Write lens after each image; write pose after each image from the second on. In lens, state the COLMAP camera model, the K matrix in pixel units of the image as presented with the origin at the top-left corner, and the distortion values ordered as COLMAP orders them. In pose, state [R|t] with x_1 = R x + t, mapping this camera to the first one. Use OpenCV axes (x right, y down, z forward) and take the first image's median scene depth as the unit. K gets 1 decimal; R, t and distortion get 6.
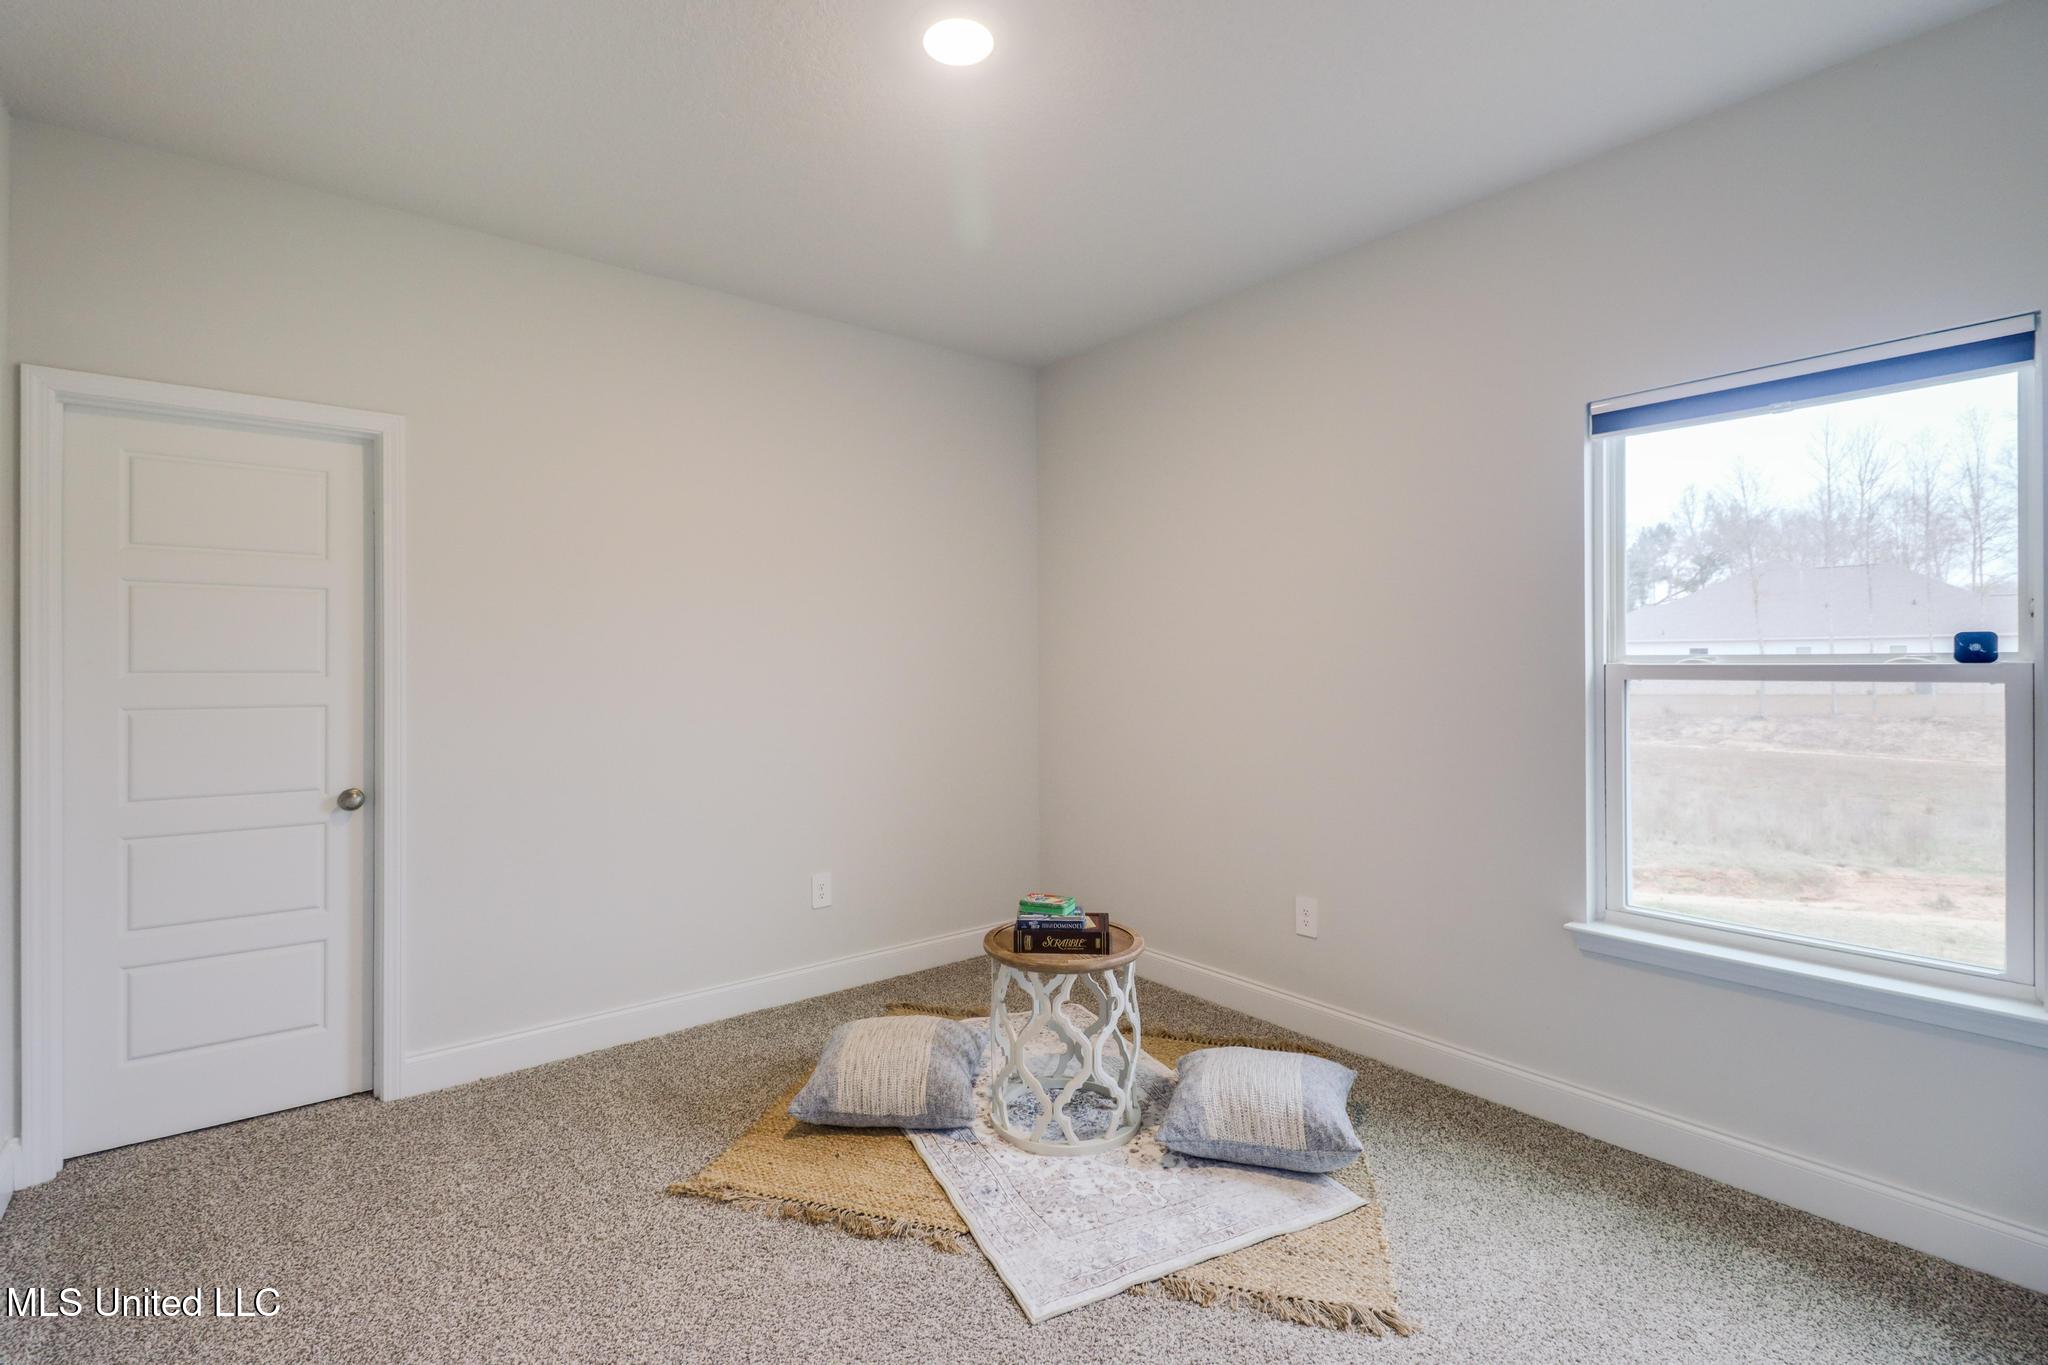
lens RADIAL K [[976.3, 0, 1024.0], [0, 976.3, 682.5], [0, 0, 1]] dist [0.001260, 0.000112]
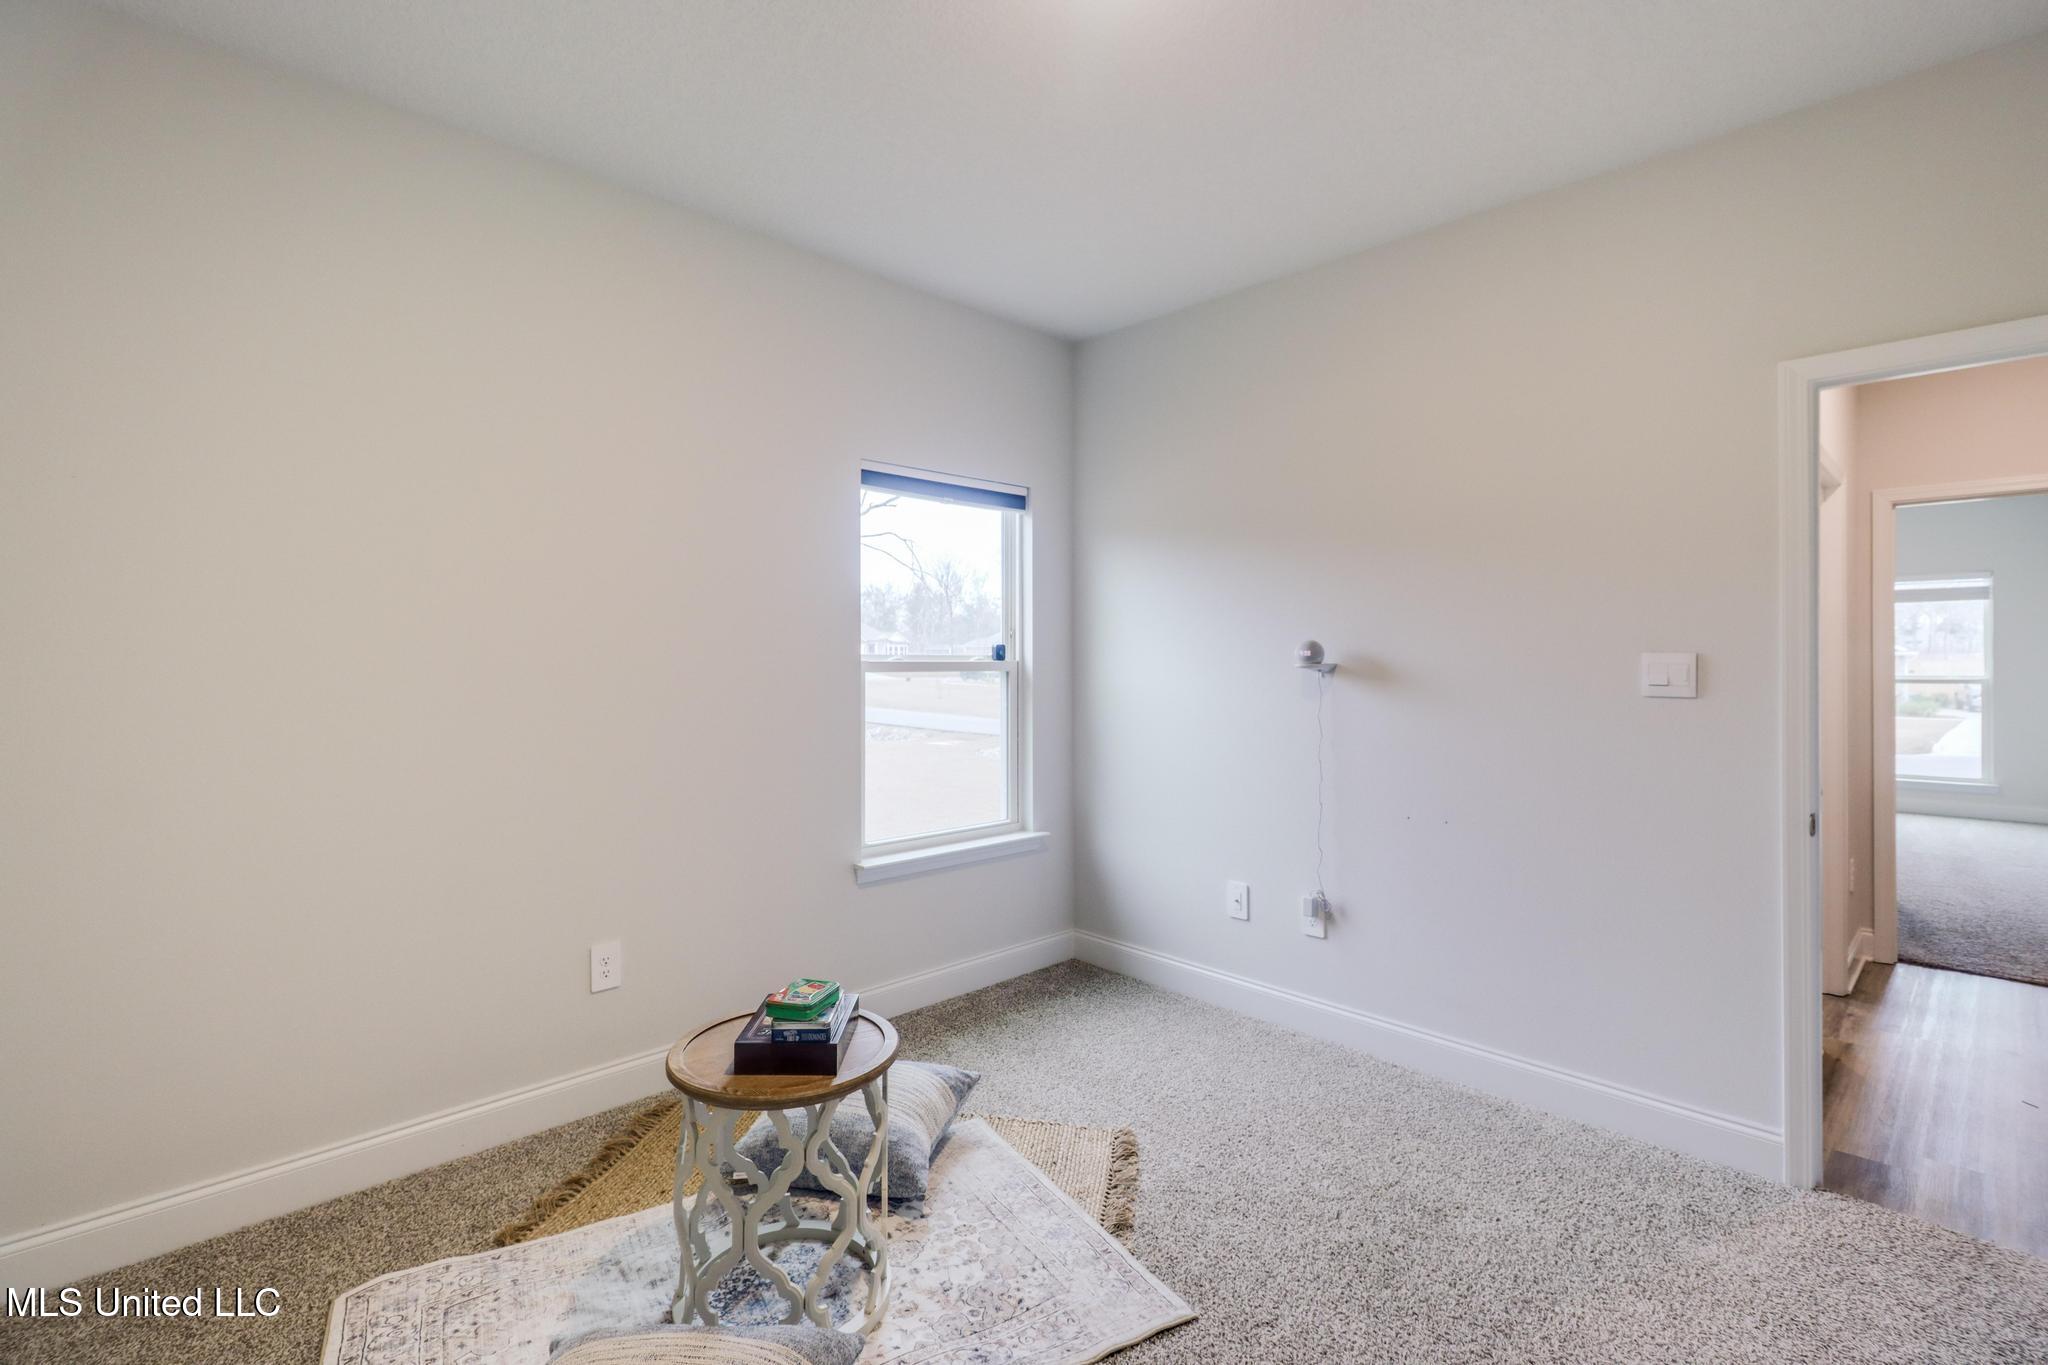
lens RADIAL K [[940.3, 0, 1022.7], [0, 940.3, 665.7], [0, 0, 1]] dist [0.023027, -0.000003]
pose [[-0.099086, -0.005673, 0.995063, -0.776053], [0.014644, 0.999867, 0.007159, -0.020884], [-0.994971, 0.015281, -0.098989, 1.037619]]
